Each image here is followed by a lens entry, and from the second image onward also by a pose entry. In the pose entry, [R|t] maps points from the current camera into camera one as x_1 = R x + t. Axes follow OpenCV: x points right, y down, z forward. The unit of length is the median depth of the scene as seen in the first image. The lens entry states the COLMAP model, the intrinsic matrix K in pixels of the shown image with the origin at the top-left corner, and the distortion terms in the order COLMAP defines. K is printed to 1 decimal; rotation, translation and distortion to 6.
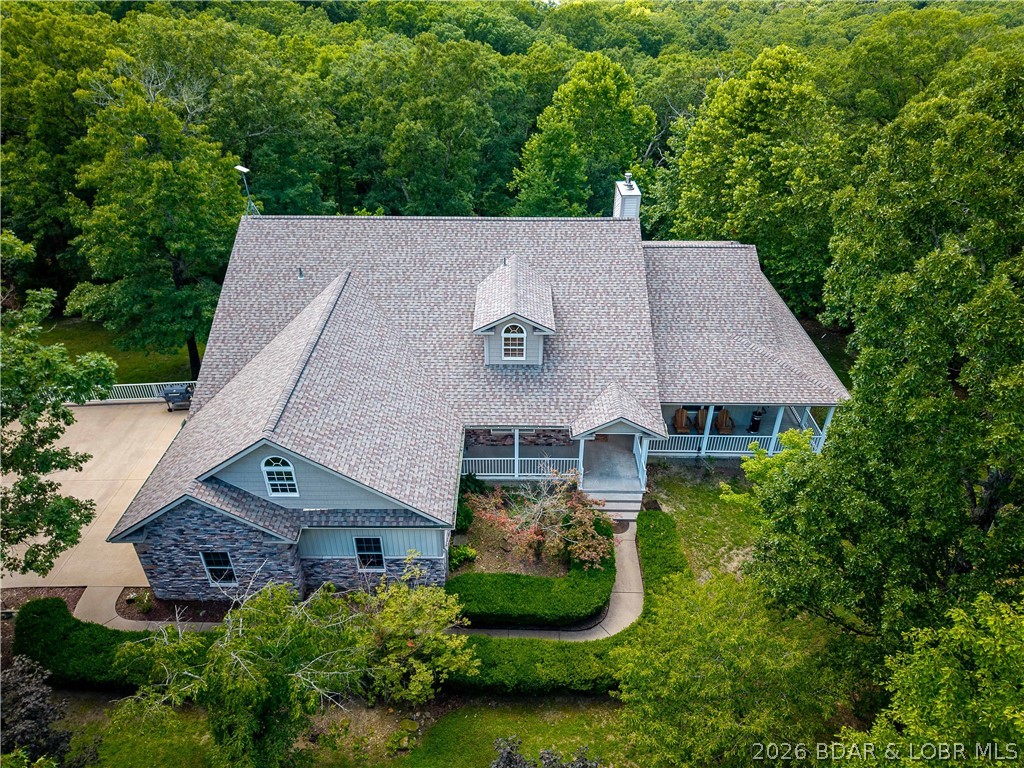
lens RADIAL K [[692.7, 0, 512.0], [0, 692.7, 384.0], [0, 0, 1]] dist [-0.002498, 0.003037]
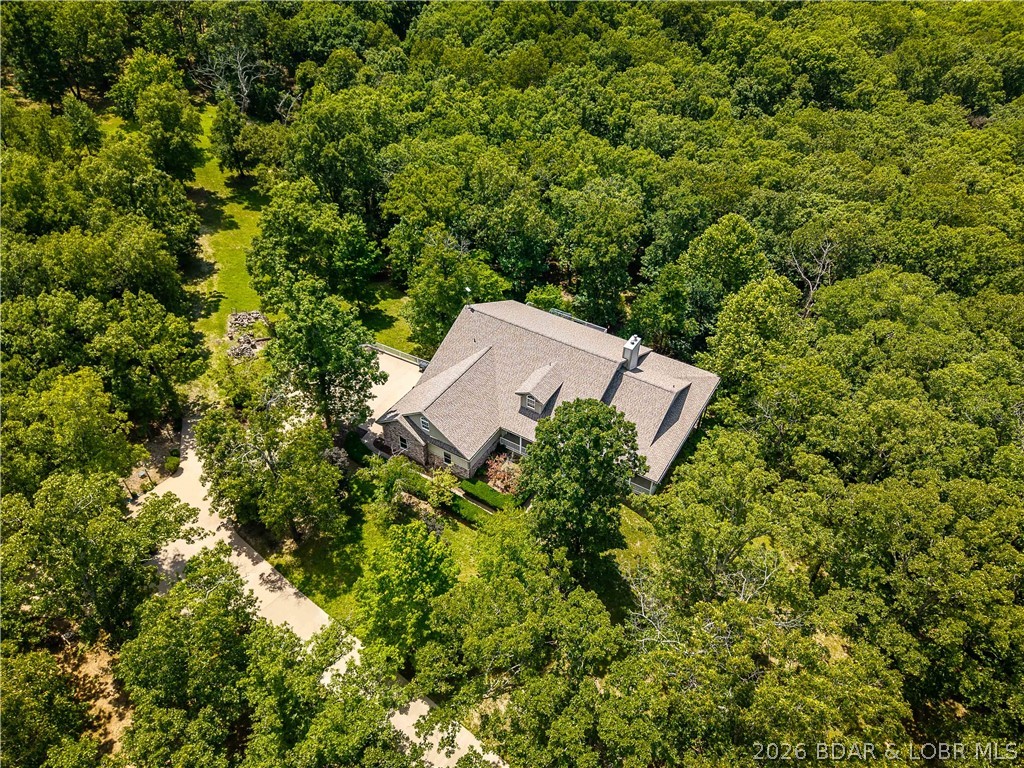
lens RADIAL K [[702.7, 0, 510.5], [0, 702.7, 364.8], [0, 0, 1]] dist [-0.004259, -0.000987]
pose [[0.850837, 0.332542, -0.406806, 0.716429], [-0.288983, 0.942785, 0.166268, -0.454158], [0.438822, -0.023907, 0.898256, -0.992393]]
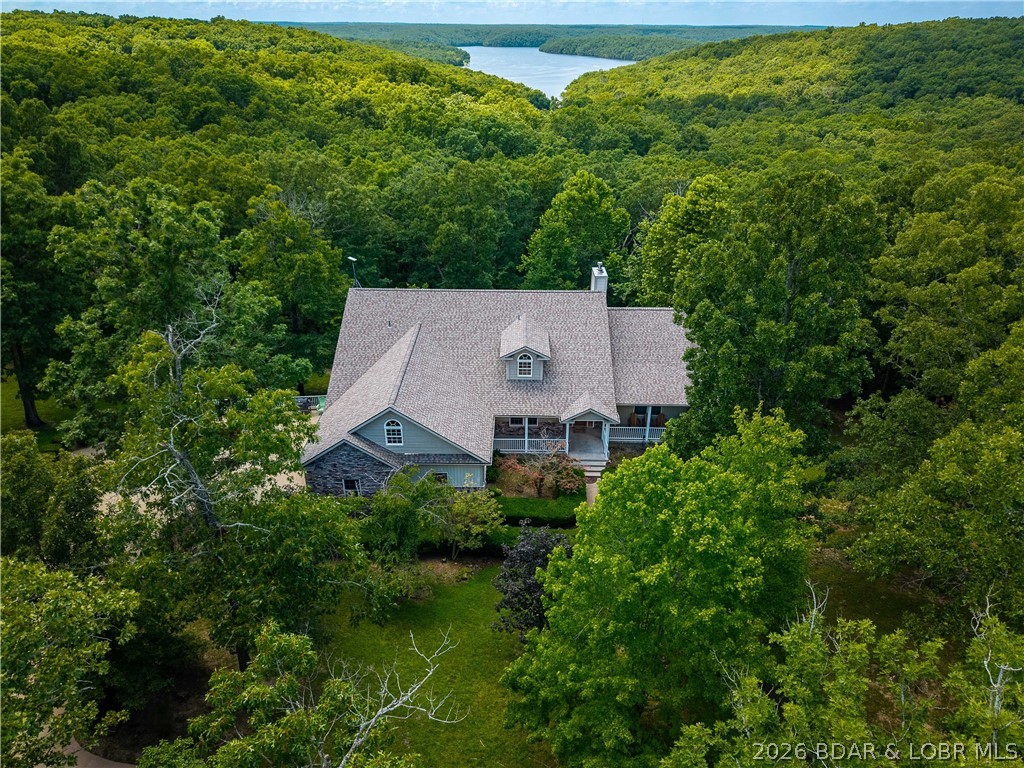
lens RADIAL K [[689.0, 0, 508.6], [0, 689.0, 390.3], [0, 0, 1]] dist [0.010931, -0.003572]
pose [[0.999938, 0.005876, -0.009500, -0.016072], [-0.006762, 0.995349, -0.096096, 0.121561], [0.008891, 0.096154, 0.995327, -0.475249]]
